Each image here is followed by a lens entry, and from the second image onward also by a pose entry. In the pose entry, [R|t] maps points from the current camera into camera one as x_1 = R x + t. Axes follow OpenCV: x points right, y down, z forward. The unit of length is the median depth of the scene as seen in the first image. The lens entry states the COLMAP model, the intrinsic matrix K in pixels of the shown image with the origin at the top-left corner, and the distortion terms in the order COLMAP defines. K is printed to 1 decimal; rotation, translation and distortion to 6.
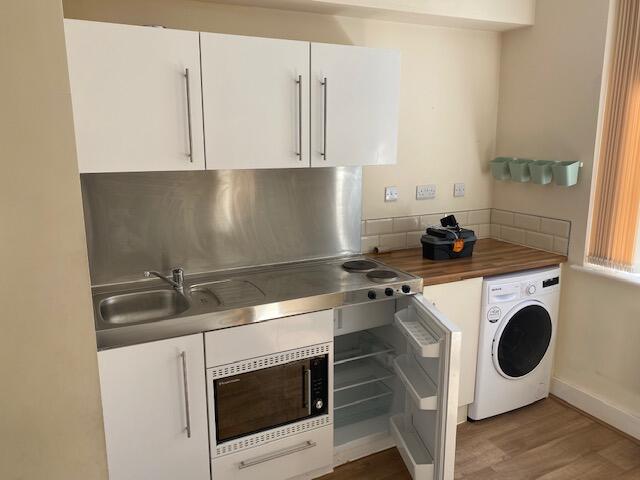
lens RADIAL K [[484.1, 0, 317.8], [0, 484.1, 238.9], [0, 0, 1]] dist [0.030905, -0.019789]
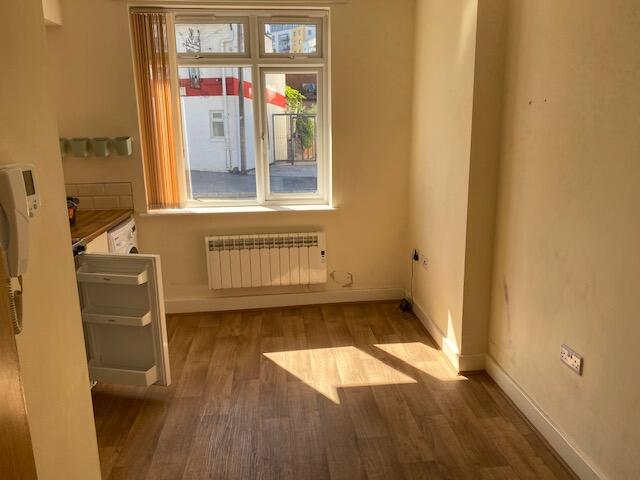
lens RADIAL K [[484.1, 0, 321.6], [0, 484.1, 242.2], [0, 0, 1]] dist [0.030905, -0.019789]
pose [[0.353916, -0.223530, 0.908173, -0.585362], [0.209393, 0.965309, 0.155993, 0.025176], [-0.911536, 0.134957, 0.388443, 0.025636]]
